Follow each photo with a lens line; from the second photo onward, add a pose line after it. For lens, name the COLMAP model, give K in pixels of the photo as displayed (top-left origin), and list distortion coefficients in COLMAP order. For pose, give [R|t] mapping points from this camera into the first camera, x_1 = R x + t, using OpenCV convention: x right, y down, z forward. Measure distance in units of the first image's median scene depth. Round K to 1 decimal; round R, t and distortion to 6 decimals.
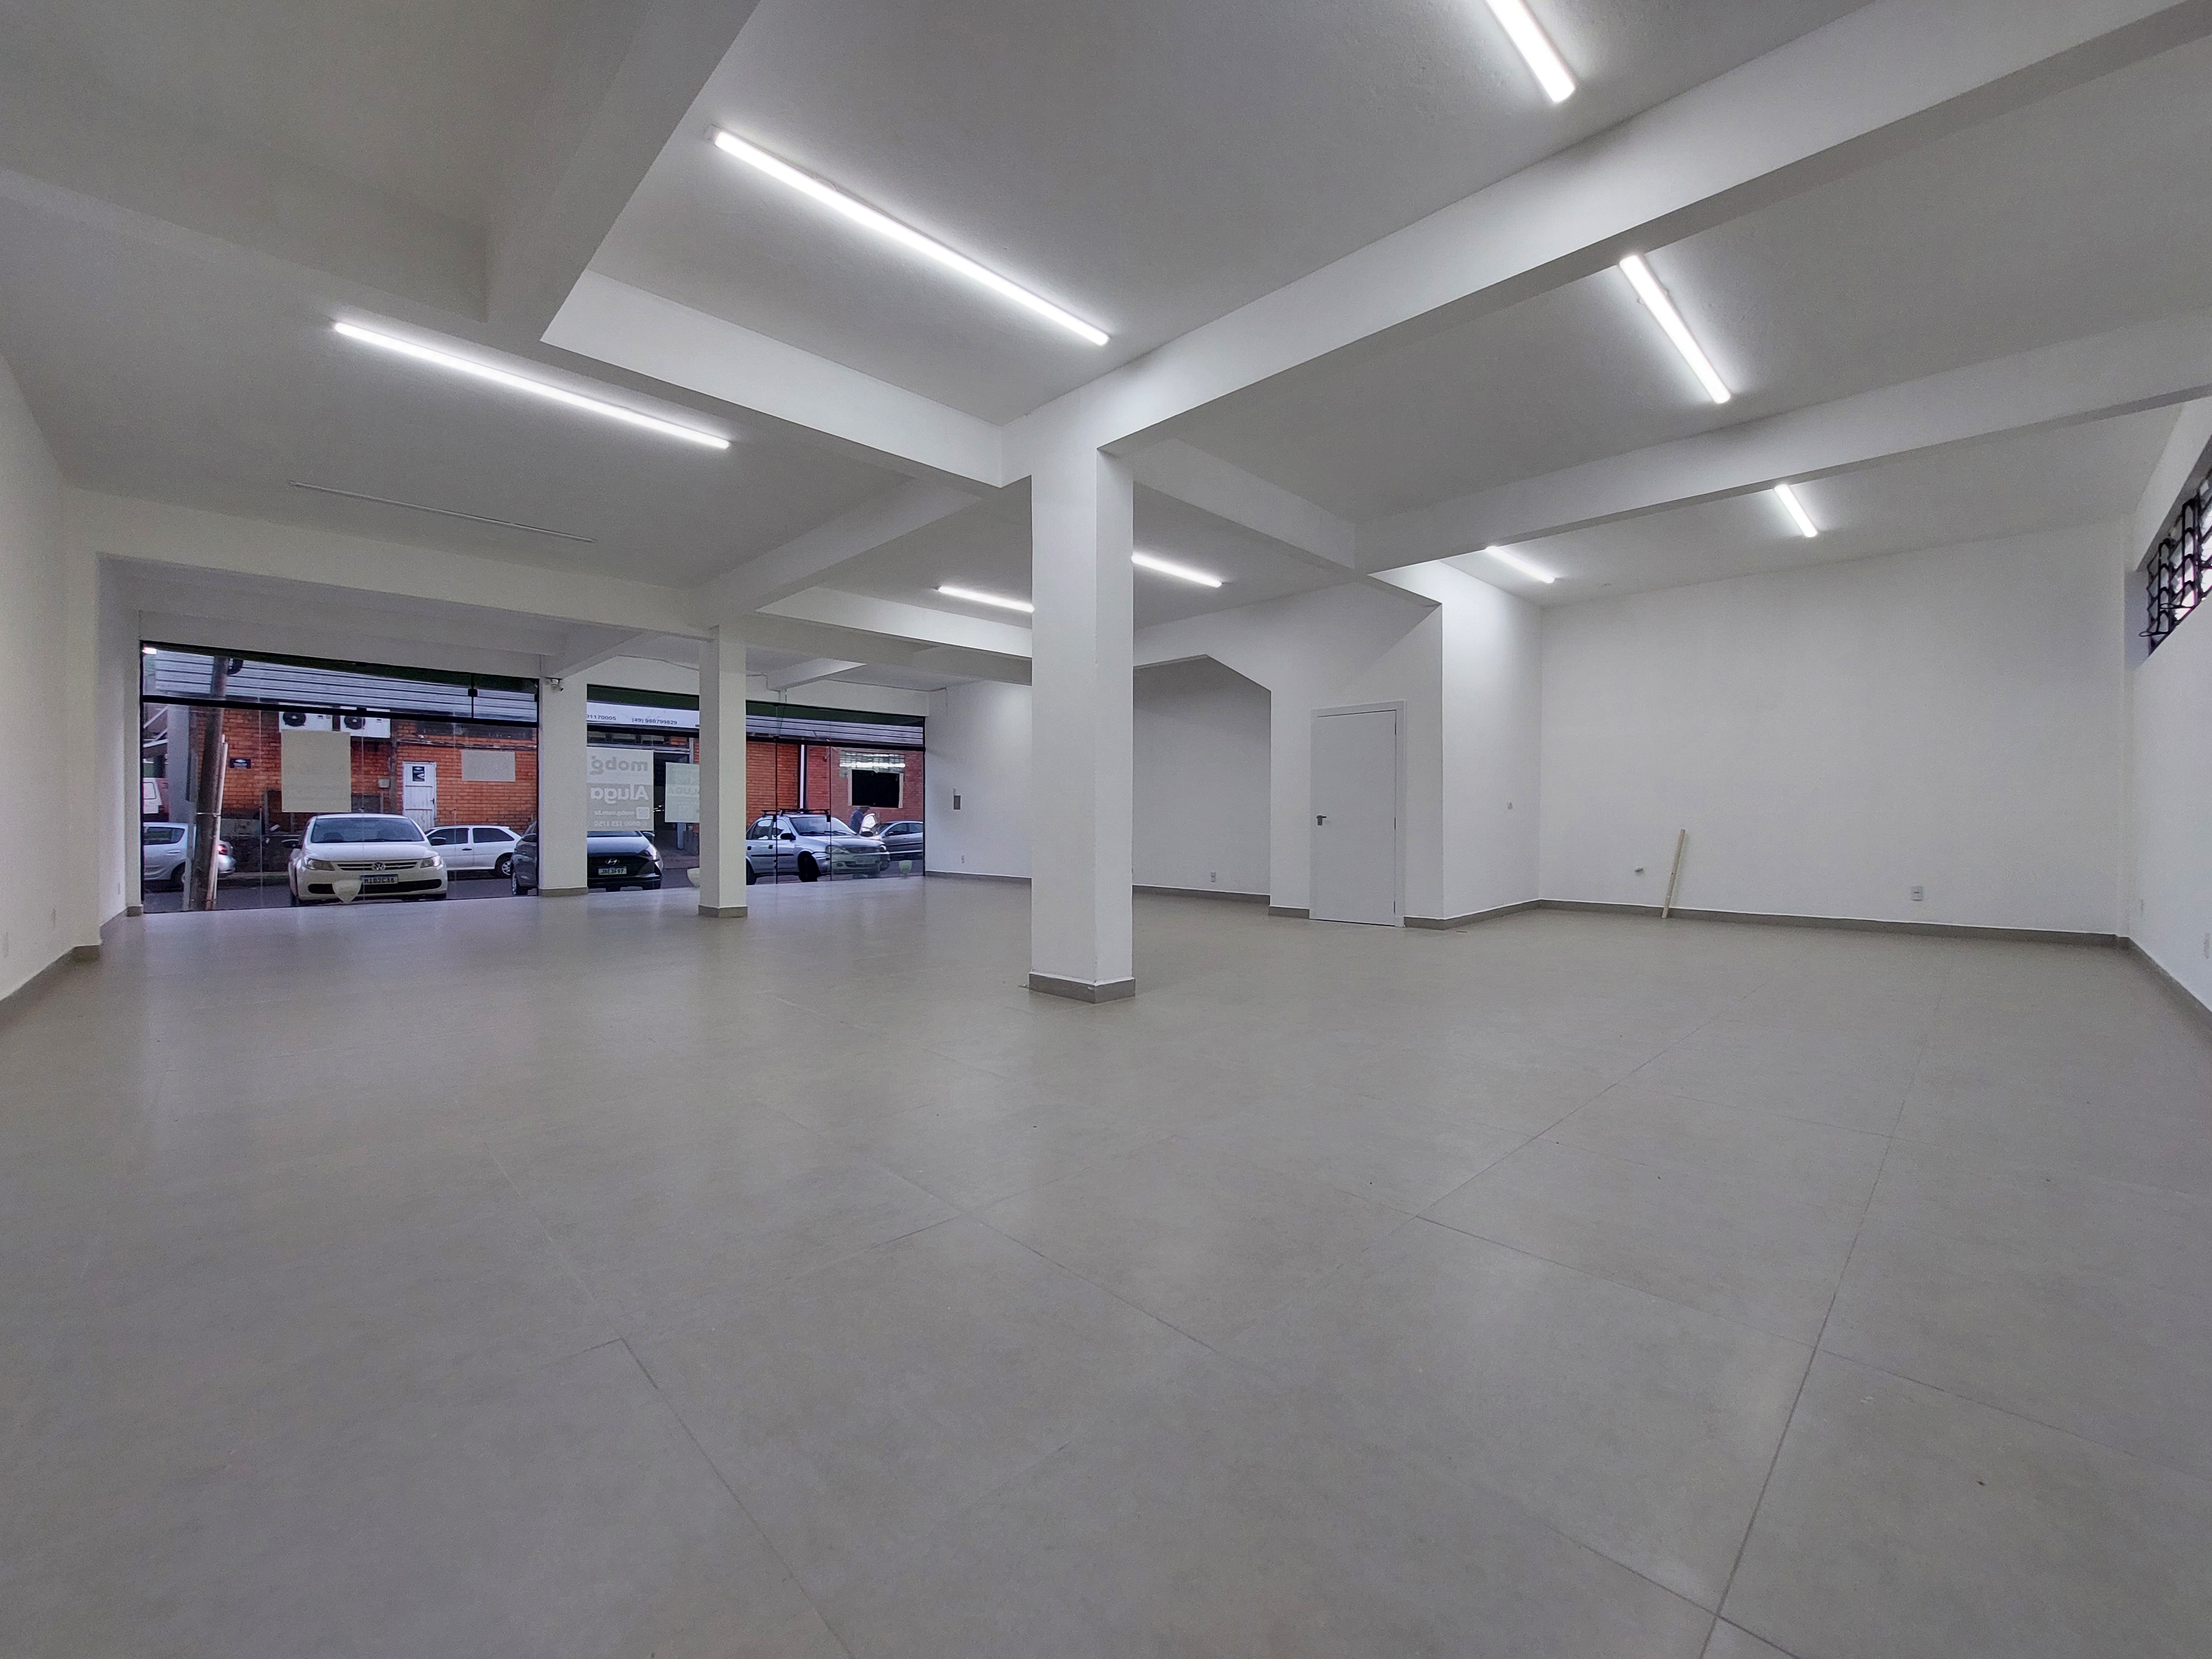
lens RADIAL K [[898.1, 0, 1106.0], [0, 898.1, 829.5], [0, 0, 1]] dist [-0.000531, 0.000001]
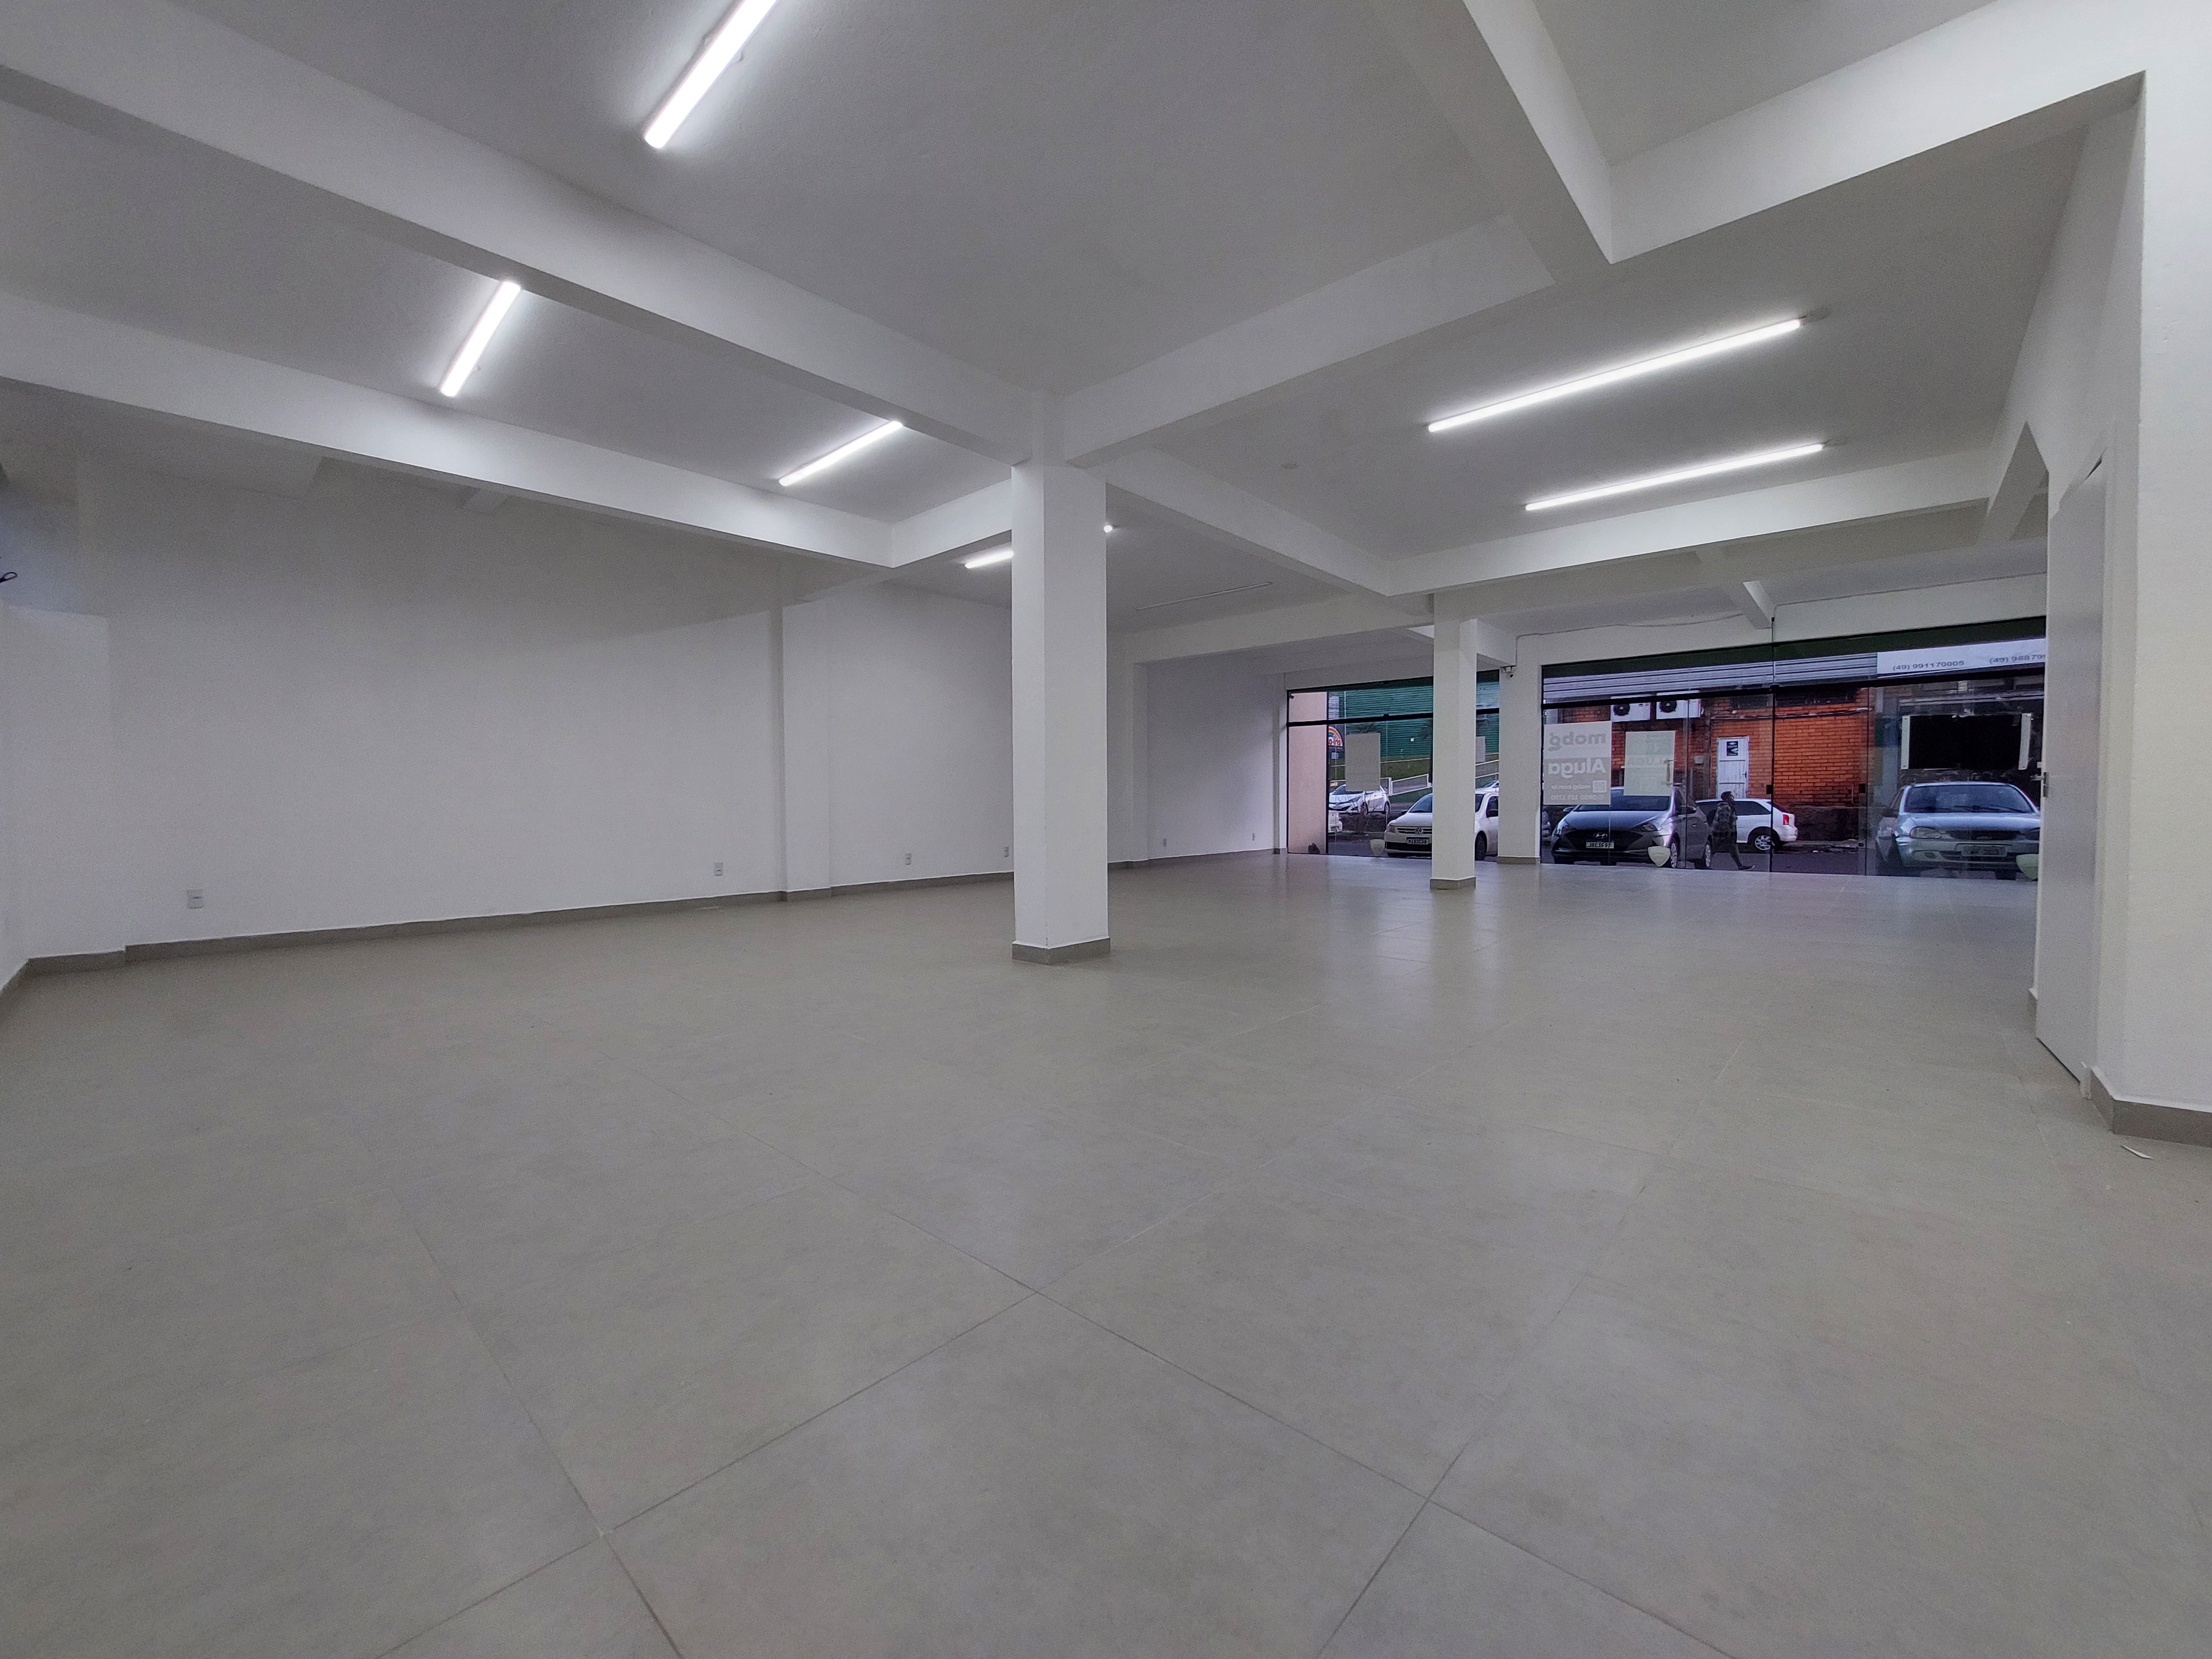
lens RADIAL K [[898.1, 0, 1106.0], [0, 898.1, 829.5], [0, 0, 1]] dist [-0.000531, 0.000001]
pose [[0.077027, 0.031855, -0.996520, 0.229017], [-0.000472, 0.999491, 0.031913, -0.001439], [0.997029, -0.001987, 0.077002, 0.214471]]
